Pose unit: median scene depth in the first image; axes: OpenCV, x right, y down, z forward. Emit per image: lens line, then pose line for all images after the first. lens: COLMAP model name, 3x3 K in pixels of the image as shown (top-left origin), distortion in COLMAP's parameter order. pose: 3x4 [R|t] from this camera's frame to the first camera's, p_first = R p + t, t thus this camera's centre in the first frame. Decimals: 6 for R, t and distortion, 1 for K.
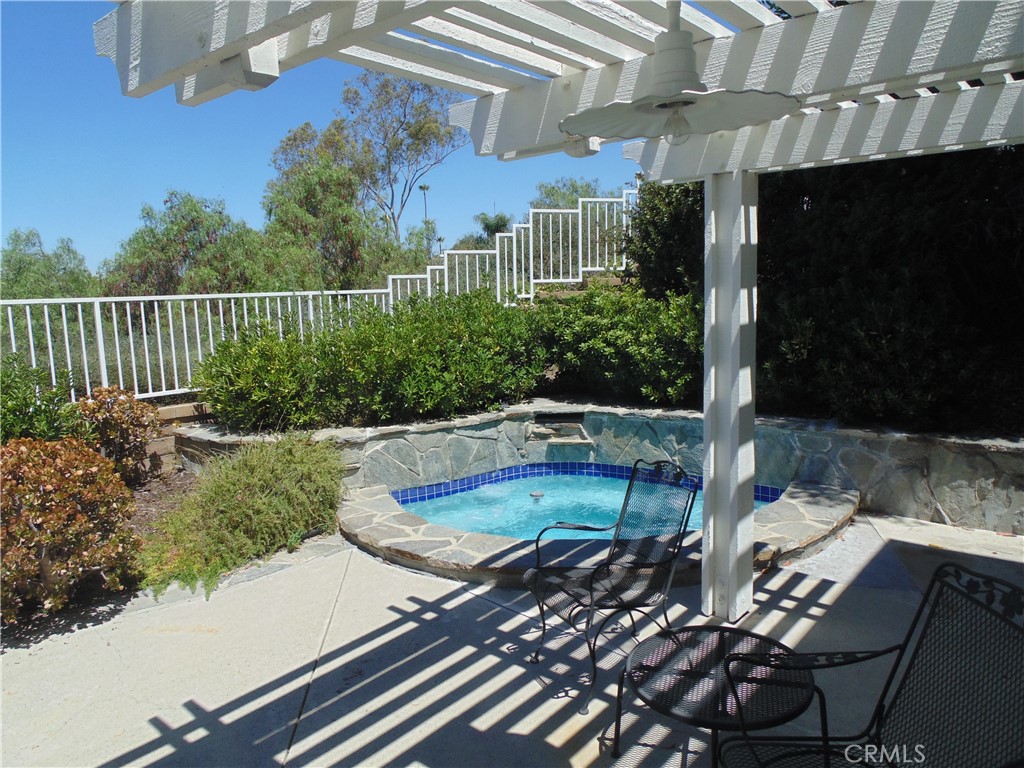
lens RADIAL K [[724.4, 0, 518.1], [0, 724.4, 380.6], [0, 0, 1]] dist [-0.017232, -0.001067]
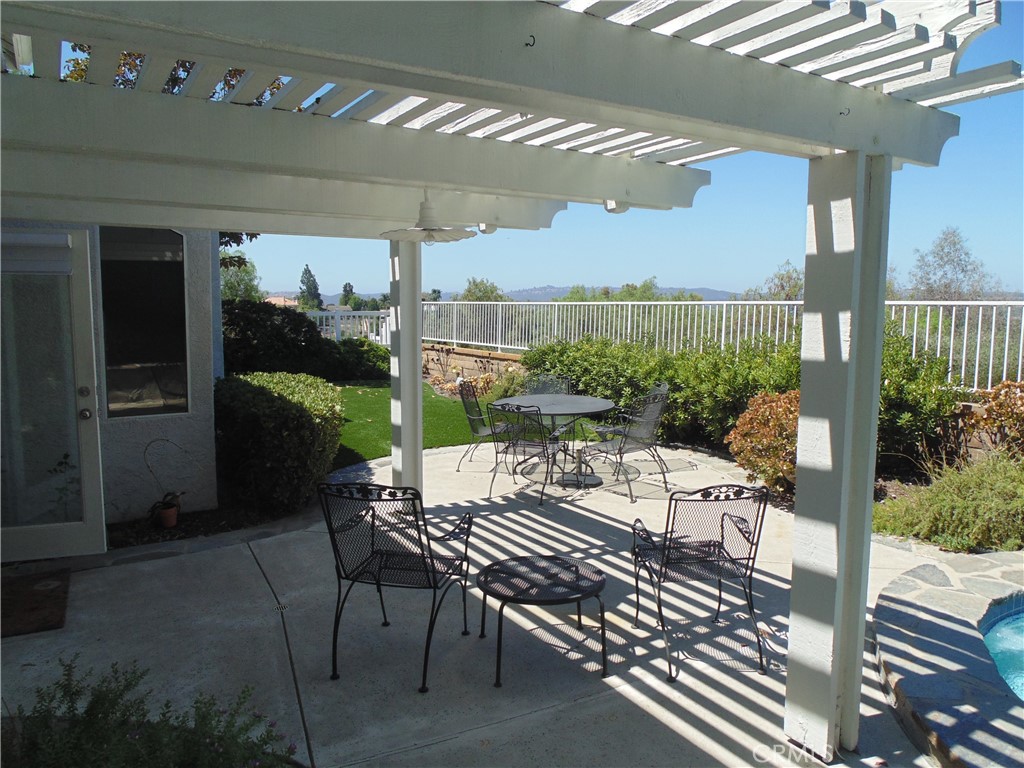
lens RADIAL K [[724.4, 0, 518.1], [0, 724.4, 380.6], [0, 0, 1]] dist [-0.017232, -0.001067]
pose [[-0.303702, 0.127442, -0.944205, 0.625991], [-0.111952, 0.979375, 0.168198, -0.082330], [0.946167, 0.156788, -0.283171, 0.516907]]
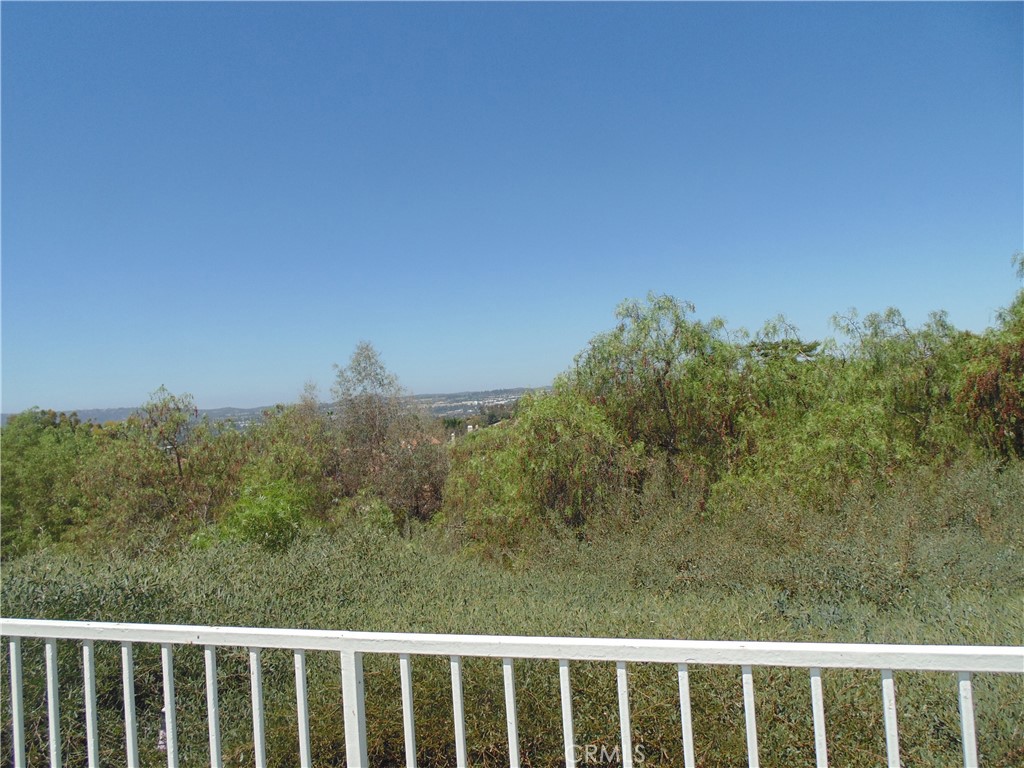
lens RADIAL K [[744.2, 0, 516.8], [0, 744.2, 379.0], [0, 0, 1]] dist [0.000250, 0.000568]
pose [[0.389005, -0.026535, -0.920854, -0.192182], [-0.057018, 0.996975, -0.052815, -0.173260], [0.919470, 0.073051, 0.386315, 0.840527]]
